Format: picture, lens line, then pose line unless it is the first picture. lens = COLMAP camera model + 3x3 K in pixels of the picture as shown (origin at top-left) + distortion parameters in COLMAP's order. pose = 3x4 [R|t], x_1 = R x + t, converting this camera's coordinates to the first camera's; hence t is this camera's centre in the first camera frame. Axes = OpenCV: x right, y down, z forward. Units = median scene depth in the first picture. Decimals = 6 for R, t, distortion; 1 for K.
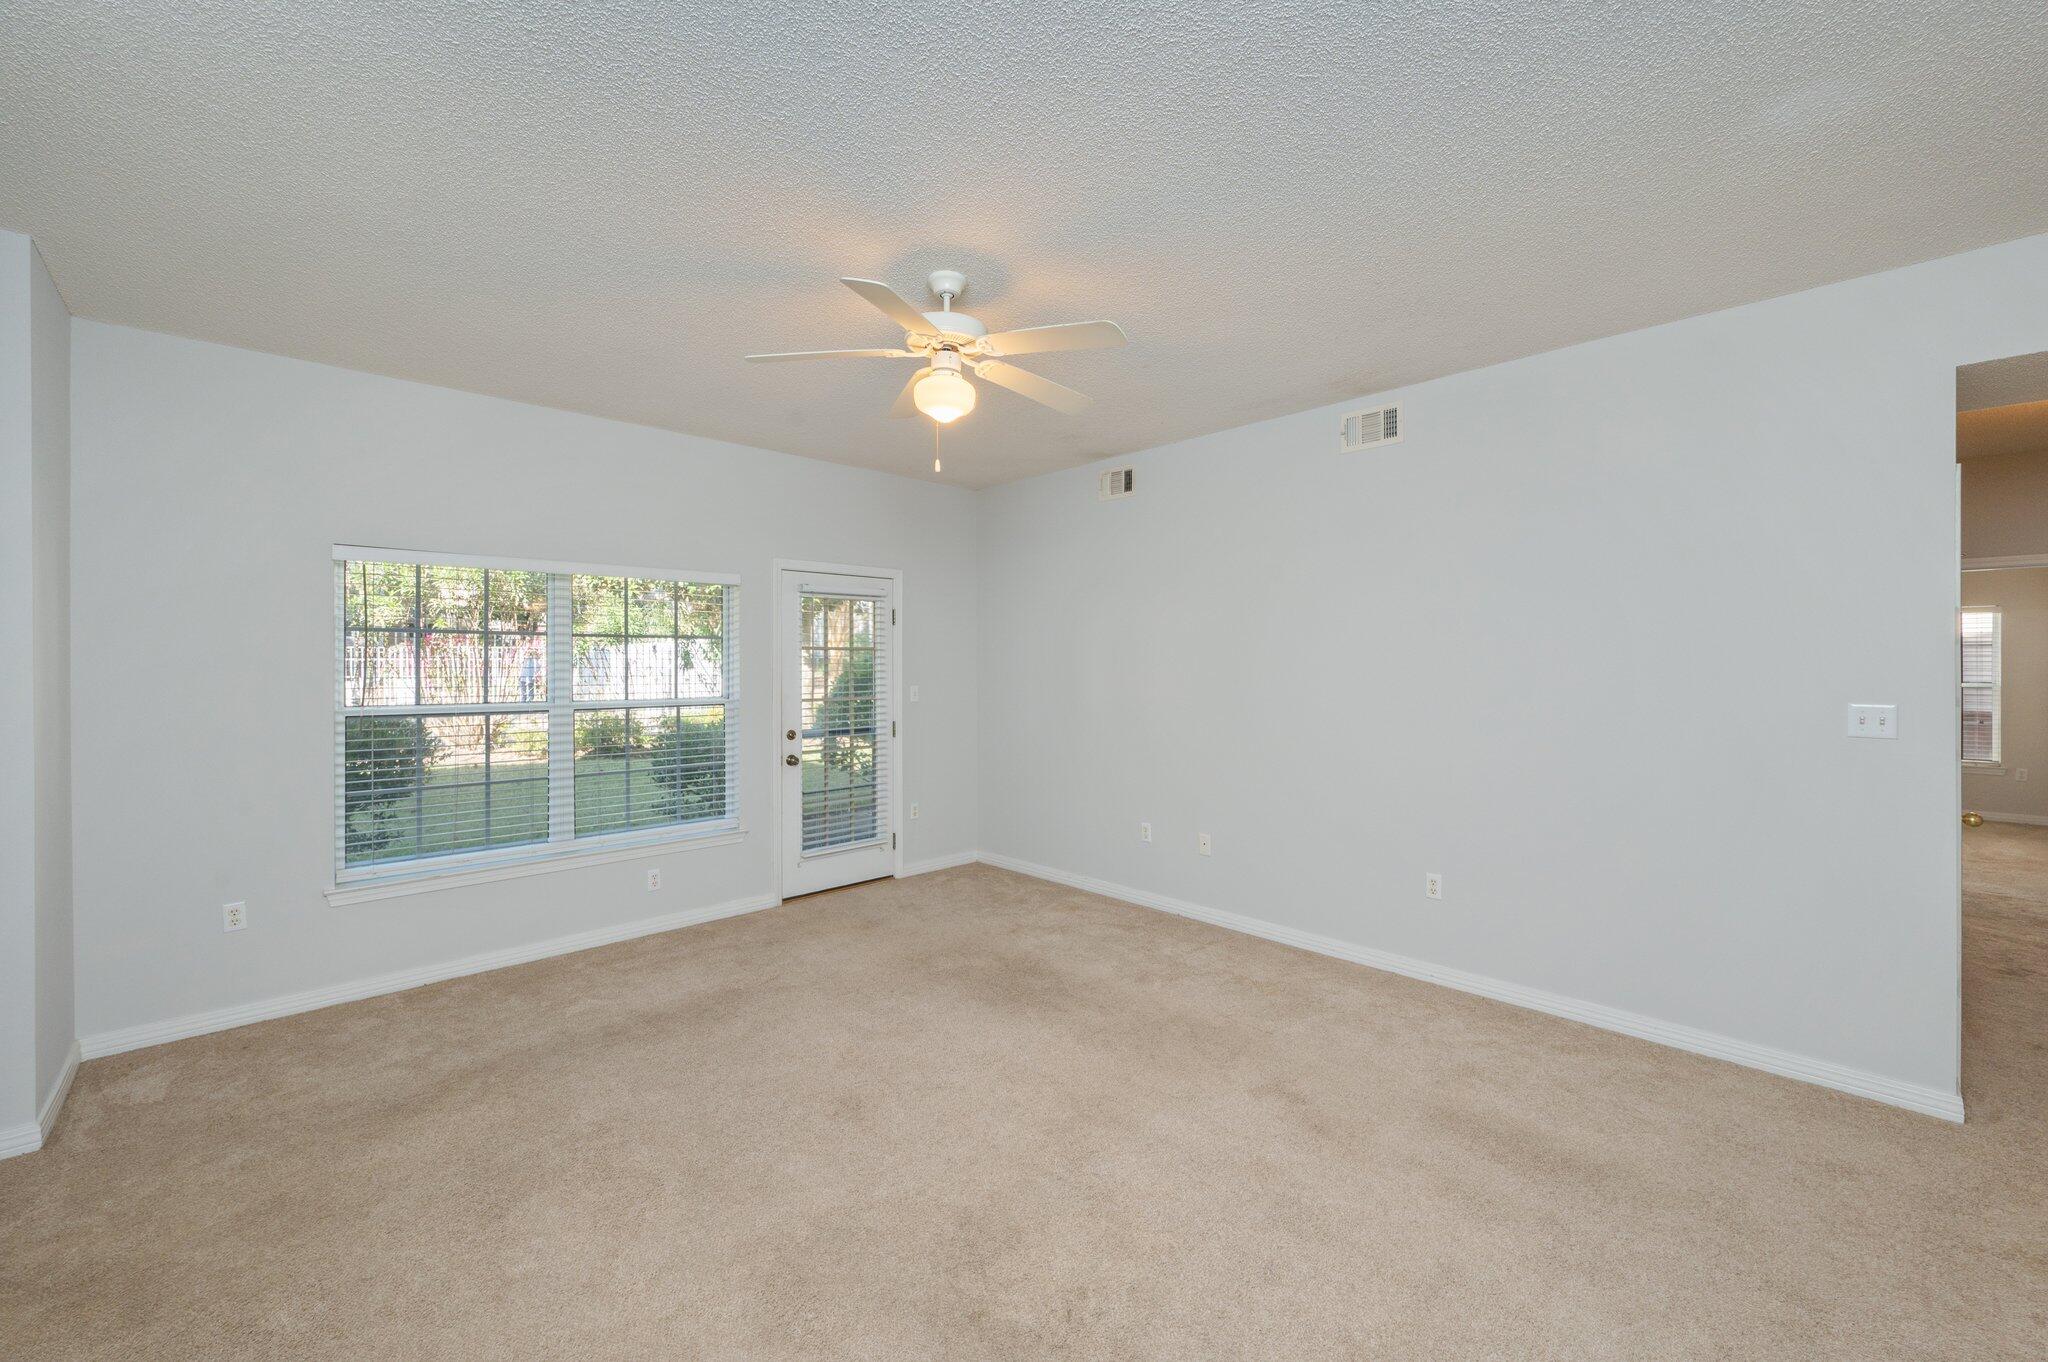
lens RADIAL K [[815.8, 0, 1024.6], [0, 815.8, 675.9], [0, 0, 1]] dist [0.000034, 0.000175]
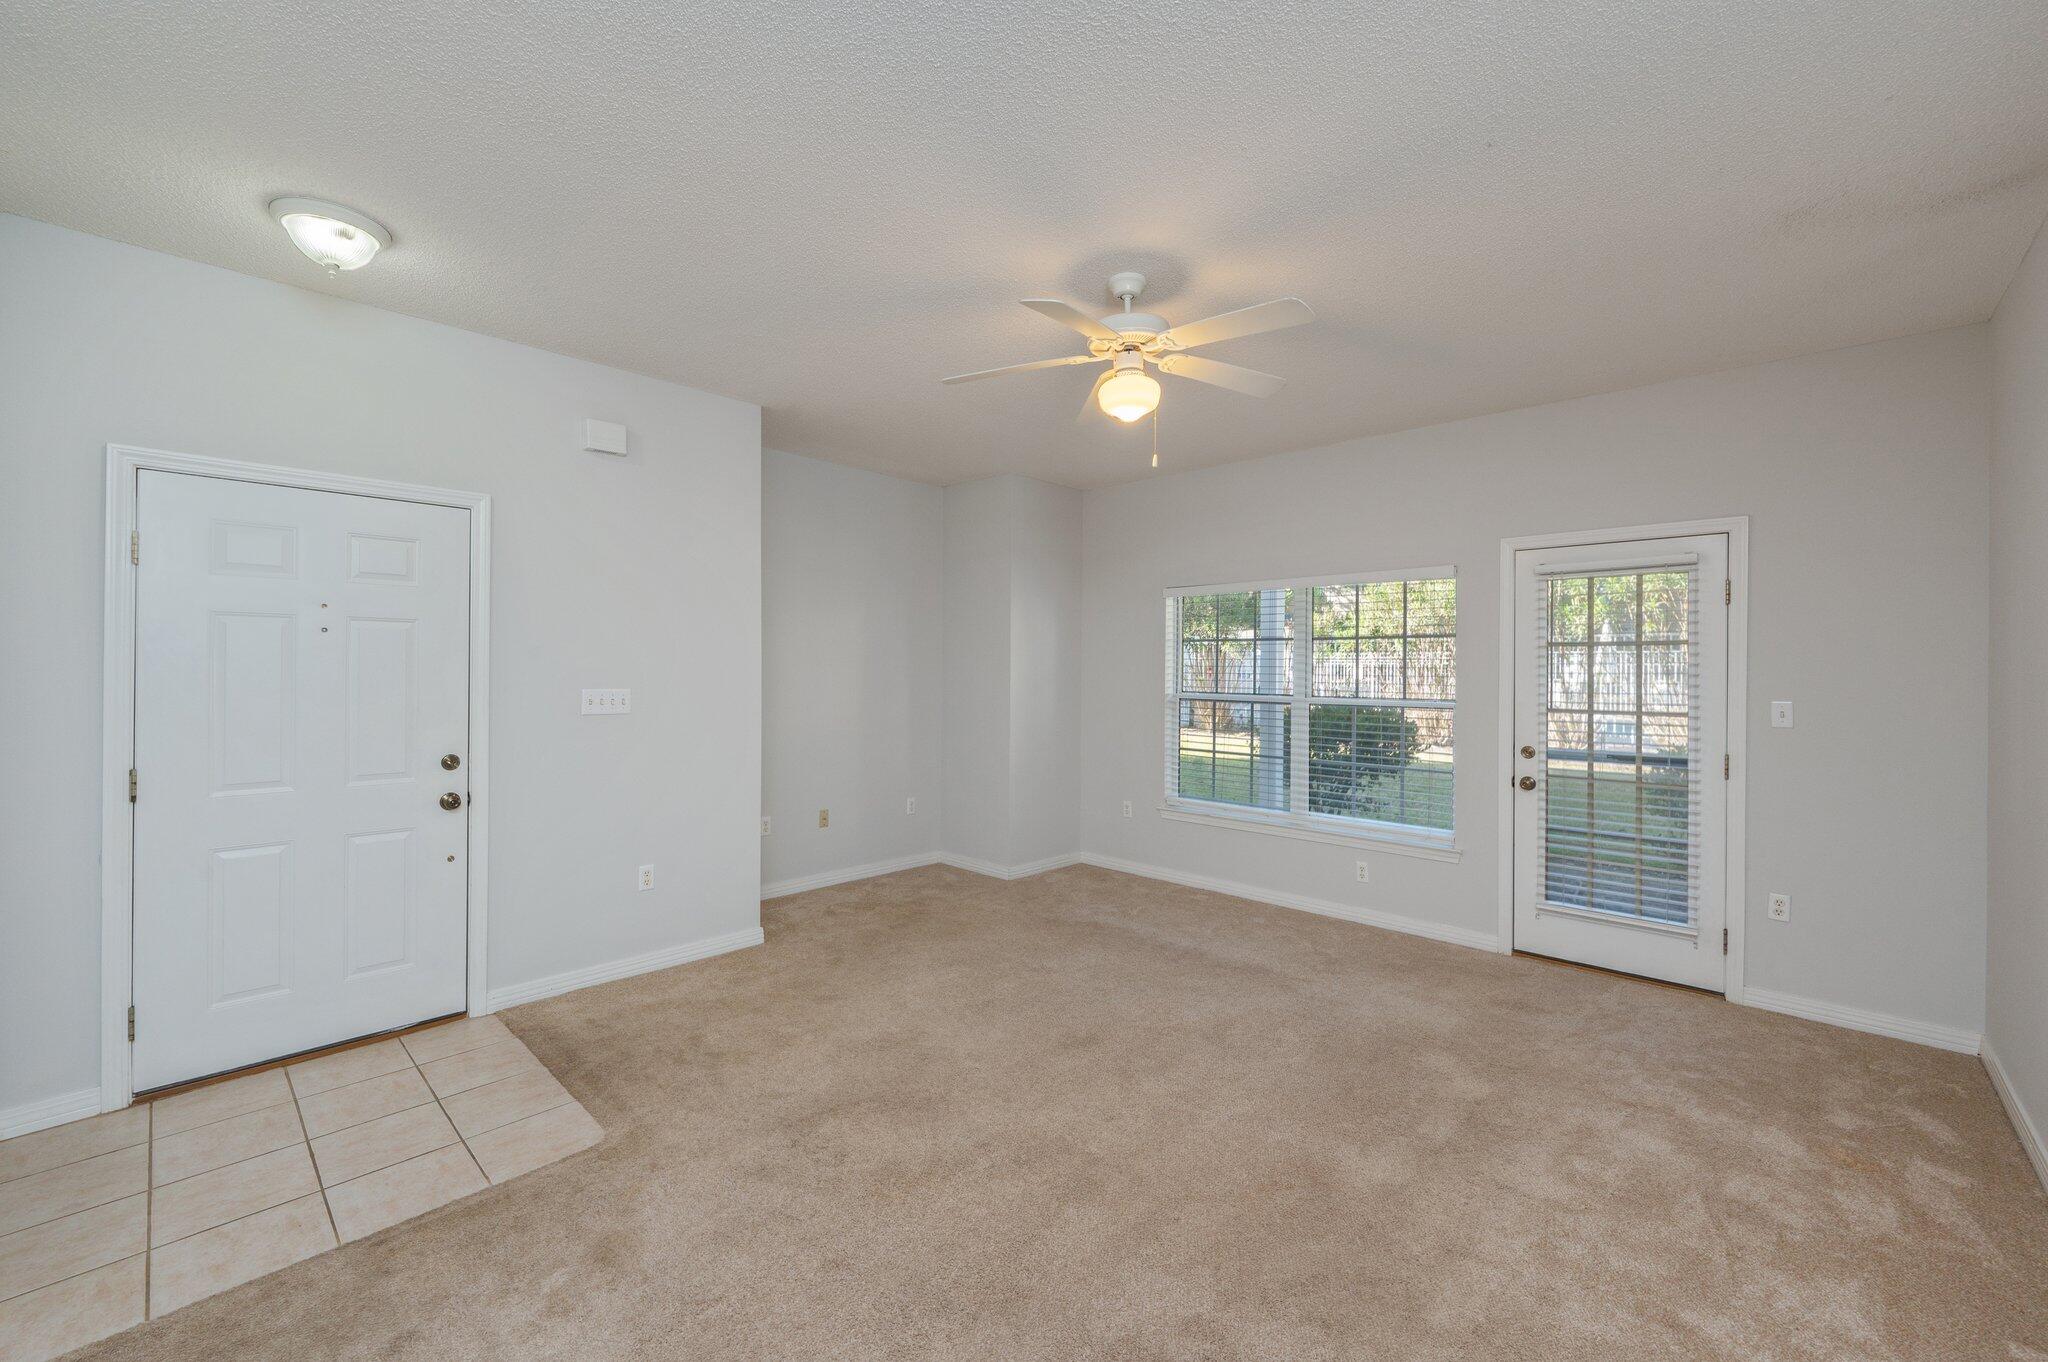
lens RADIAL K [[815.8, 0, 1016.6], [0, 815.8, 673.2], [0, 0, 1]] dist [0.000034, 0.000175]
pose [[0.049362, 0.010712, -0.998724, 0.500708], [-0.020402, 0.999745, 0.009714, -0.003495], [0.998573, 0.019896, 0.049568, 0.450092]]
